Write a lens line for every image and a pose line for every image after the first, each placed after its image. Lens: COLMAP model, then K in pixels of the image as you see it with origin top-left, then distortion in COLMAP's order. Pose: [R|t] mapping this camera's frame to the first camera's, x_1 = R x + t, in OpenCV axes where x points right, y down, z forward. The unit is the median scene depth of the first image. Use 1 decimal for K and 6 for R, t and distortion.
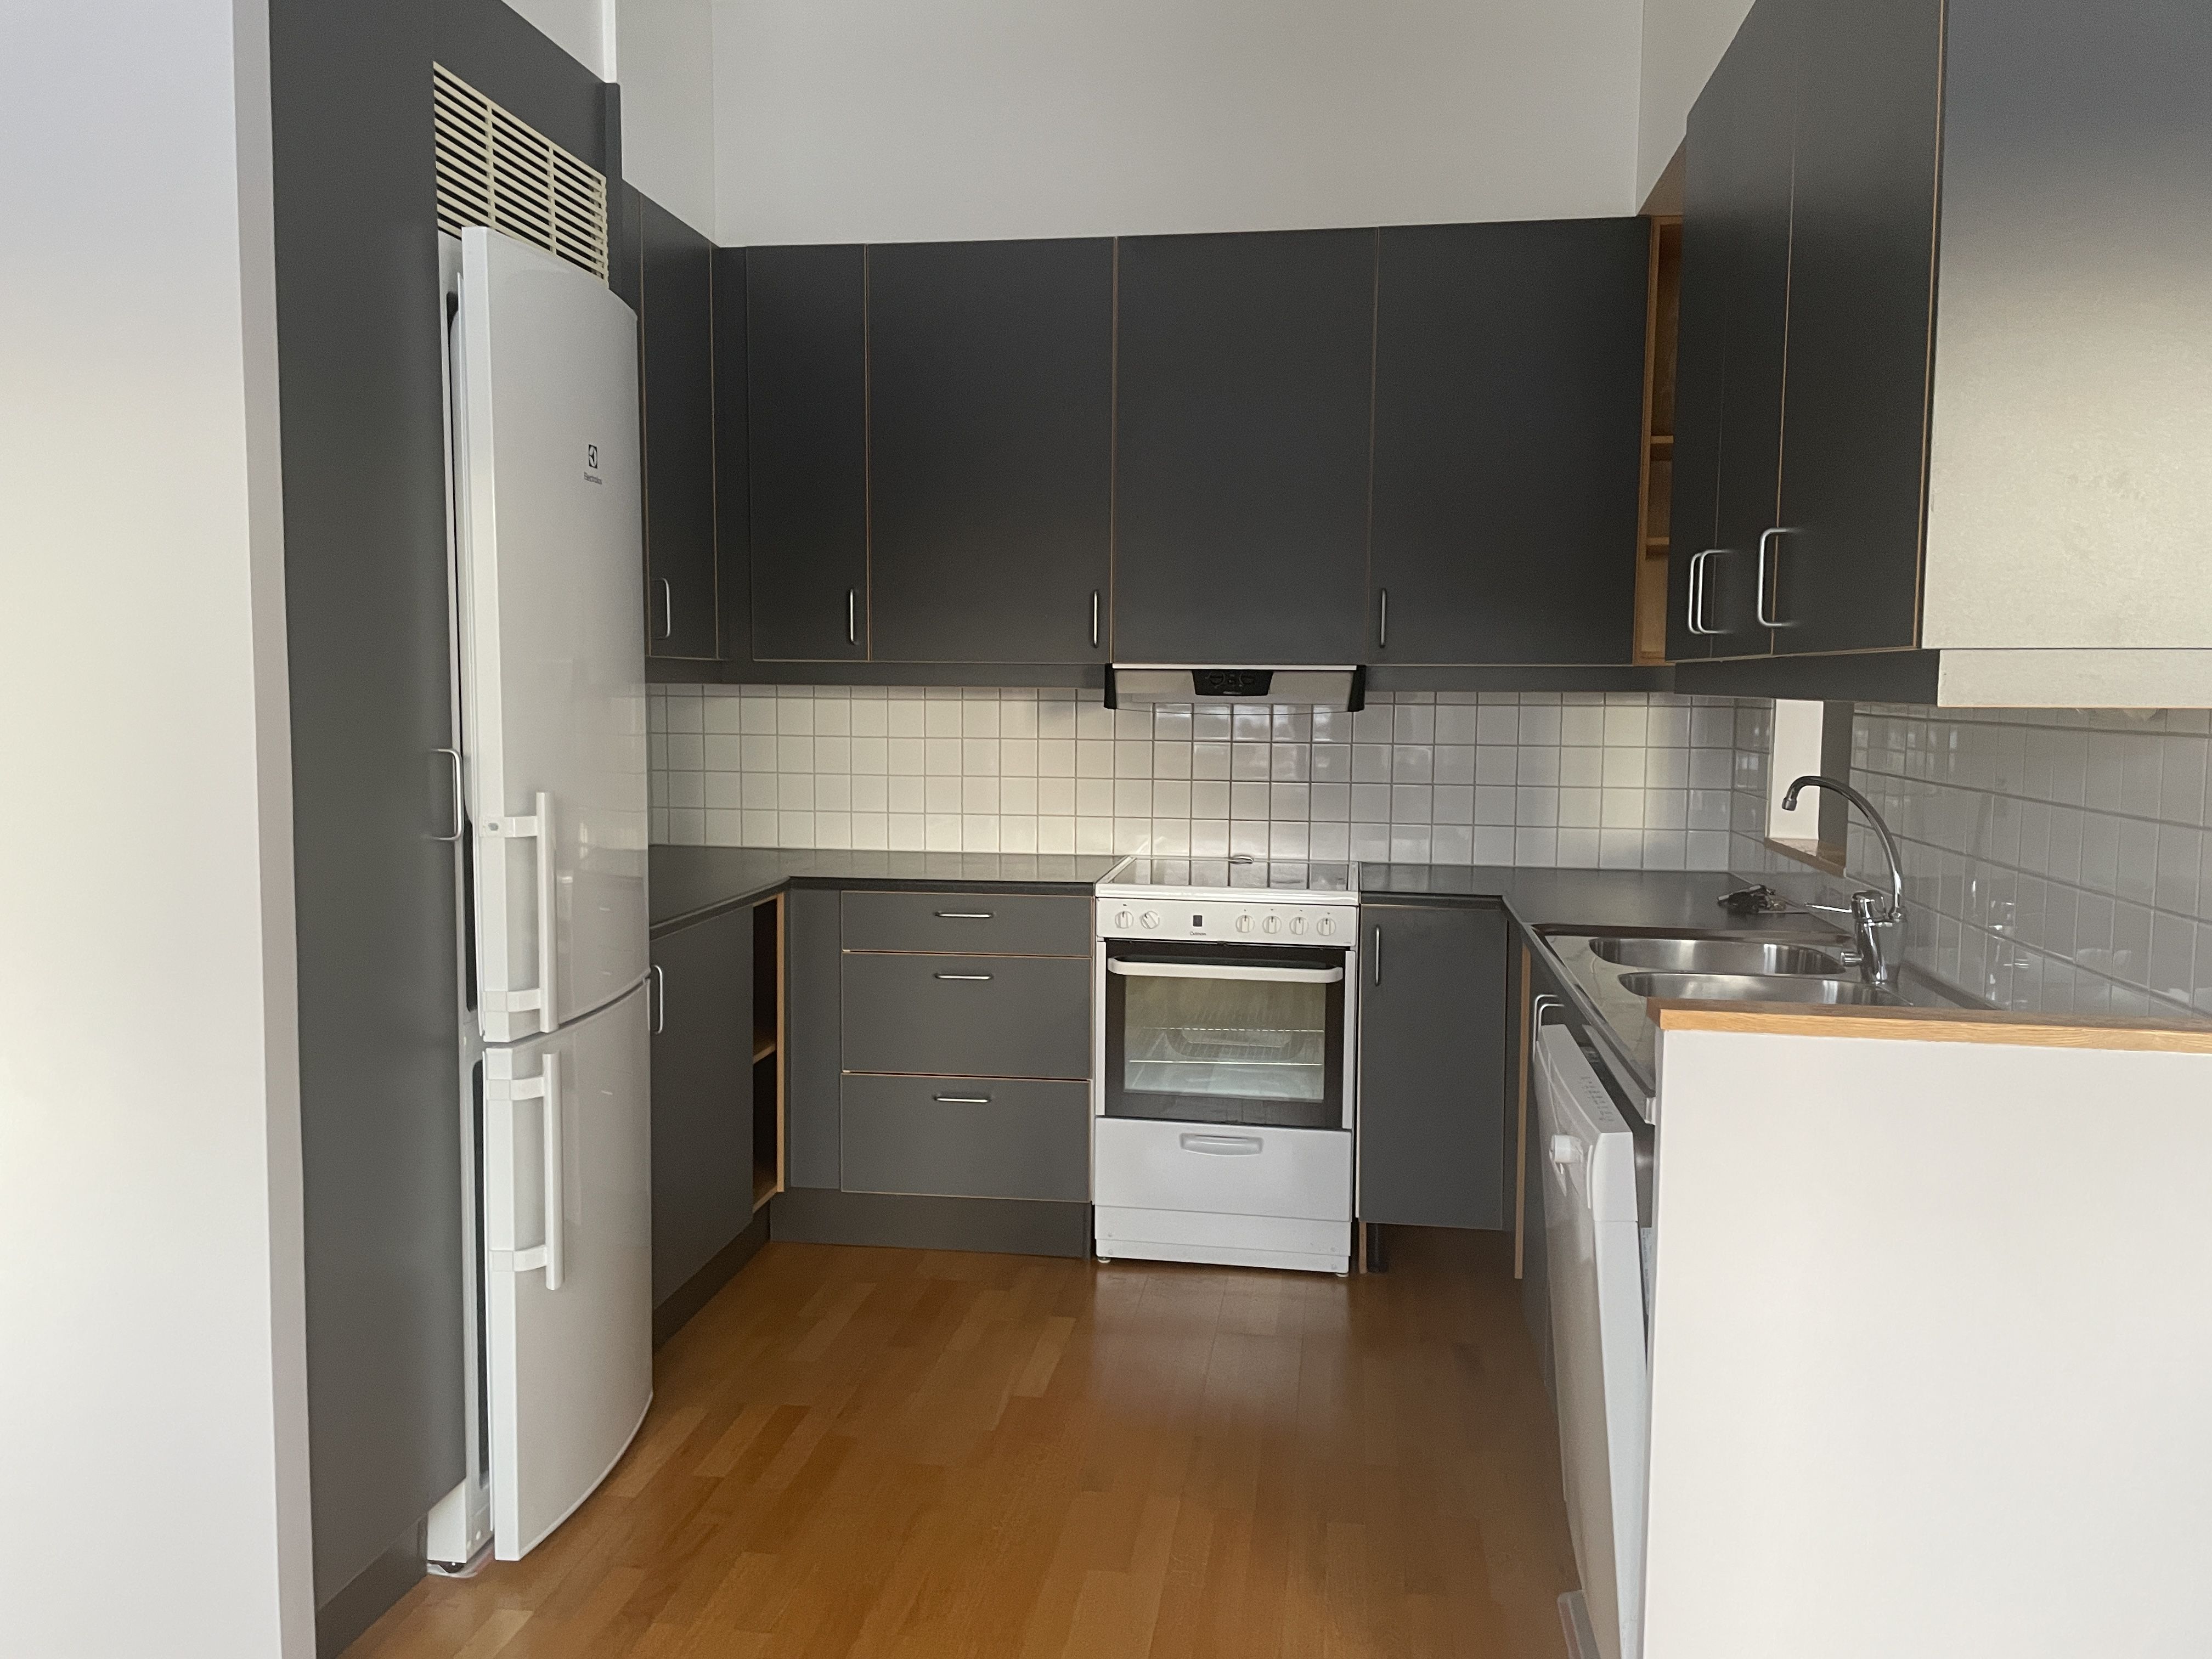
lens RADIAL K [[1688.4, 0, 1085.5], [0, 1688.4, 820.9], [0, 0, 1]] dist [0.144921, -0.187073]
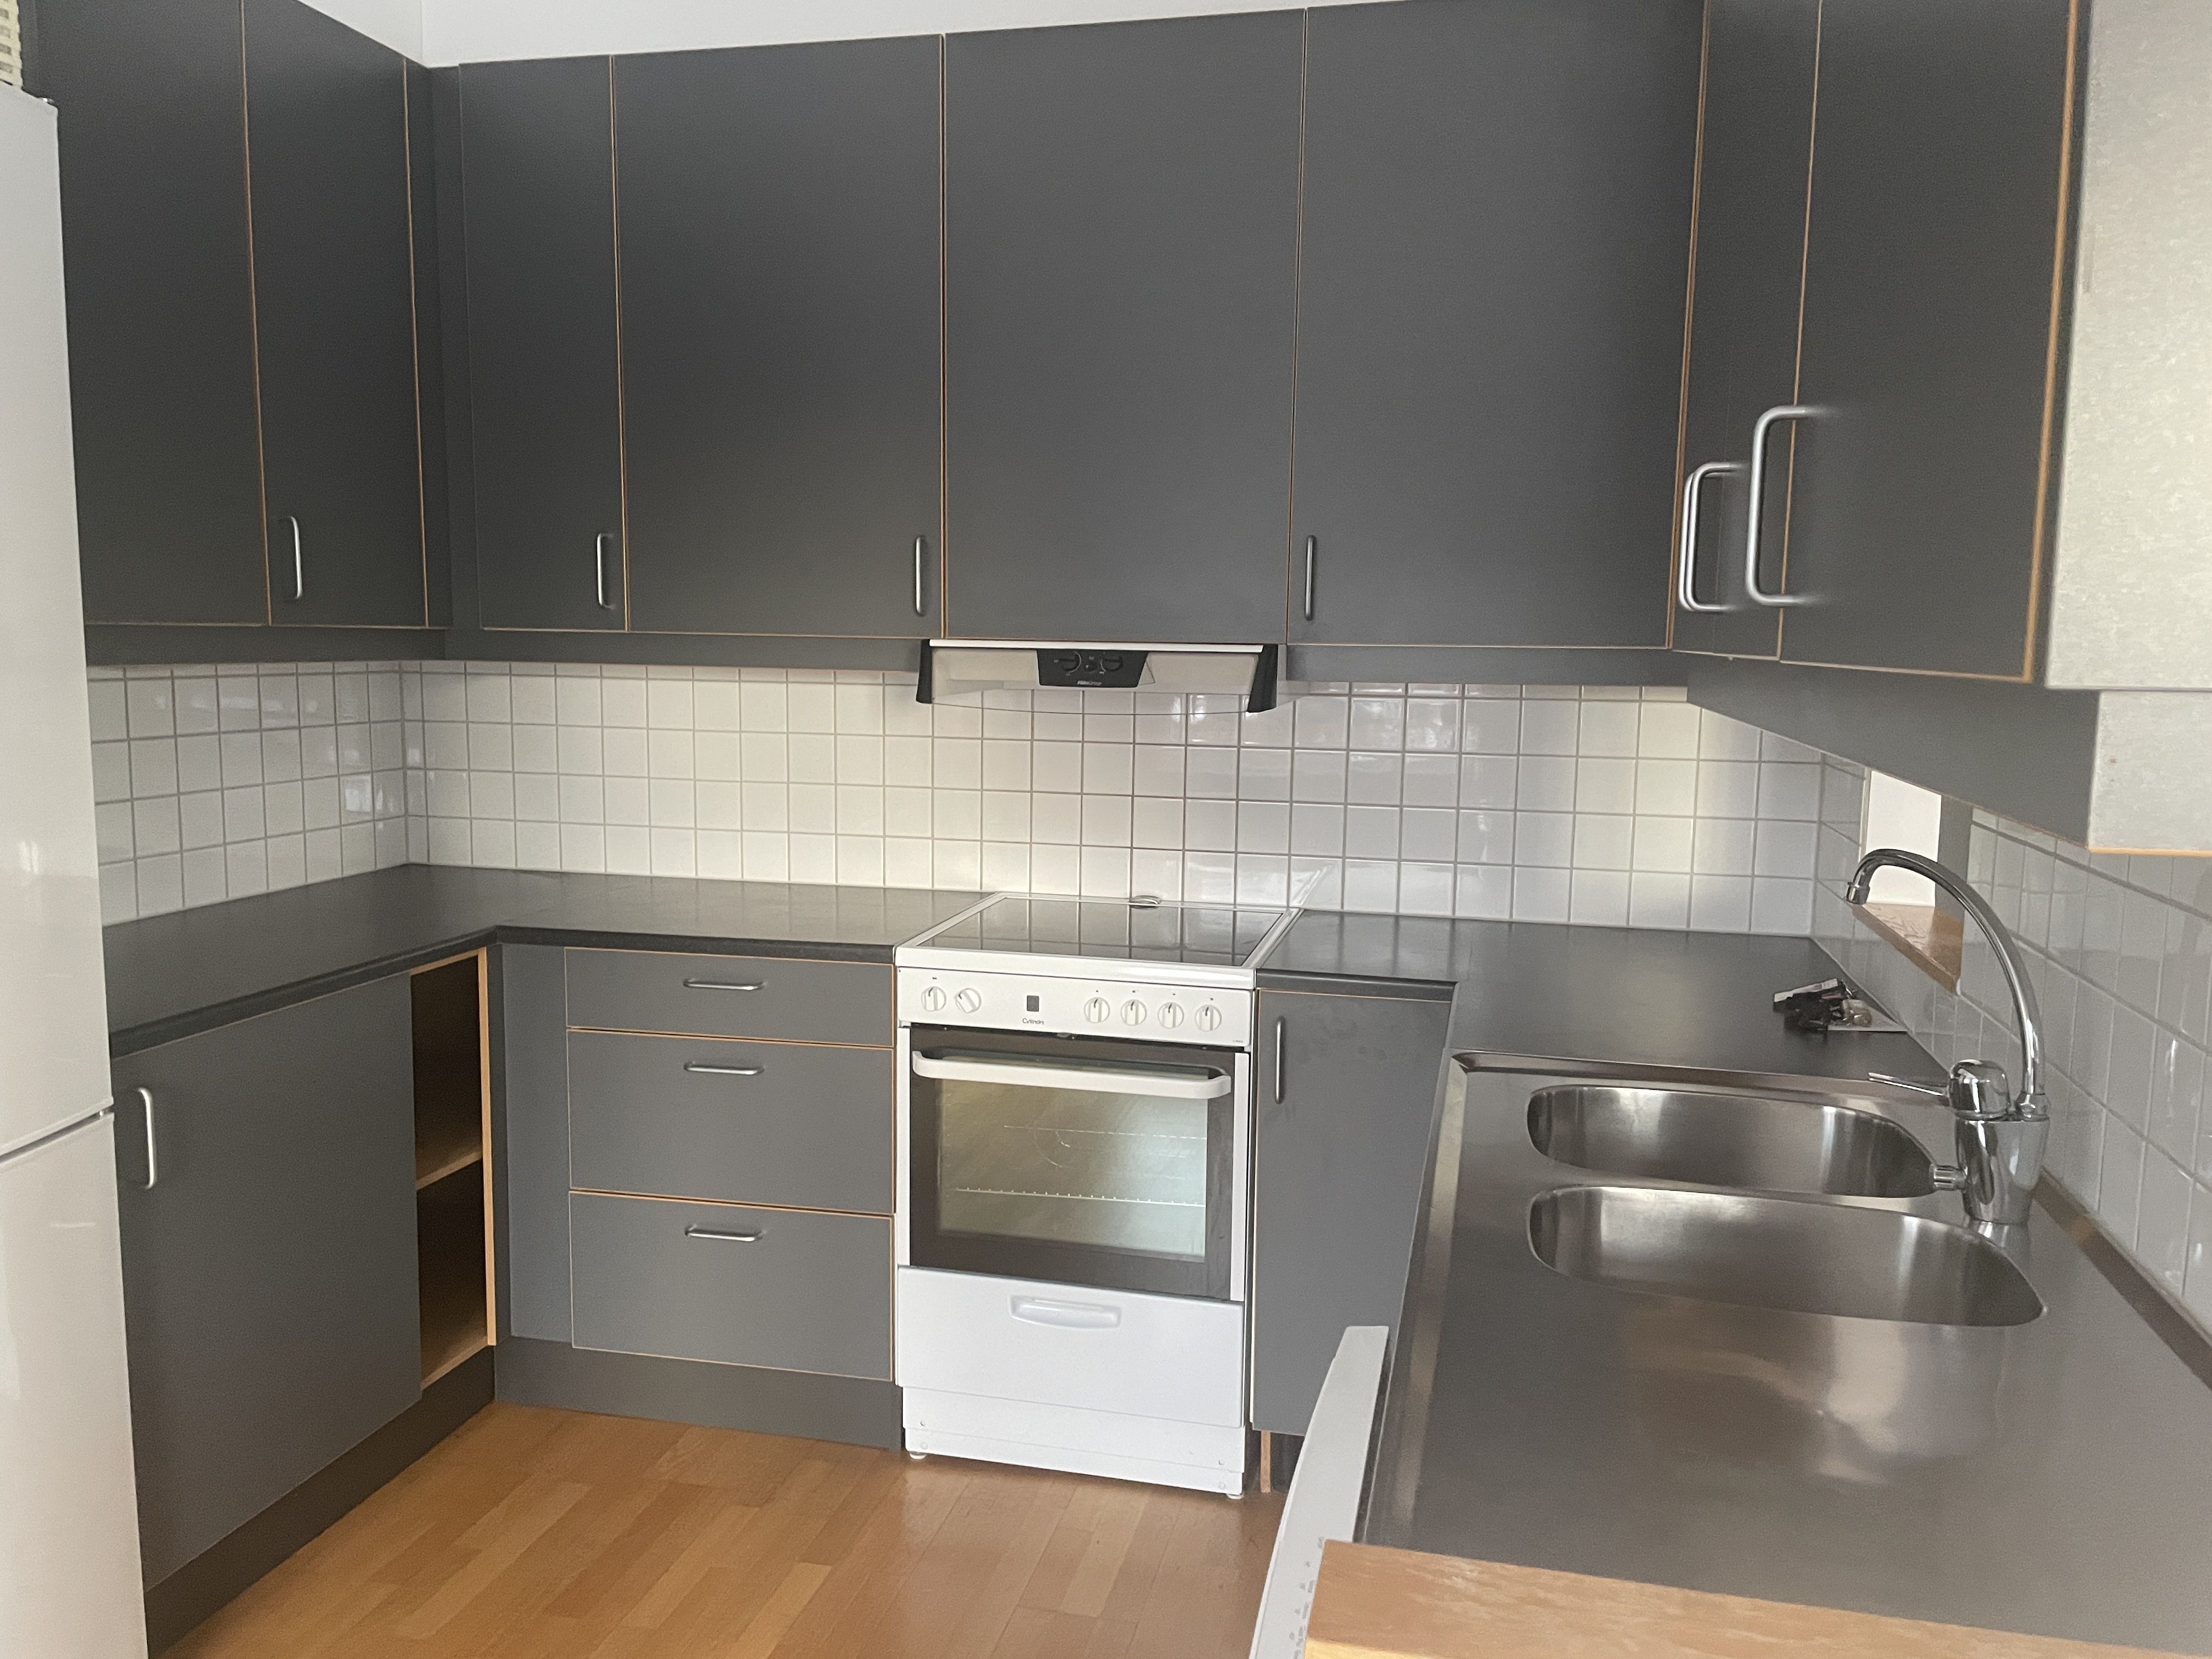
lens RADIAL K [[1683.2, 0, 1095.4], [0, 1683.2, 837.2], [0, 0, 1]] dist [0.132292, -0.193902]
pose [[0.996528, 0.016293, -0.081653, 0.149341], [-0.013376, 0.999257, 0.036152, -0.036858], [0.082181, -0.034934, 0.996005, 0.296266]]
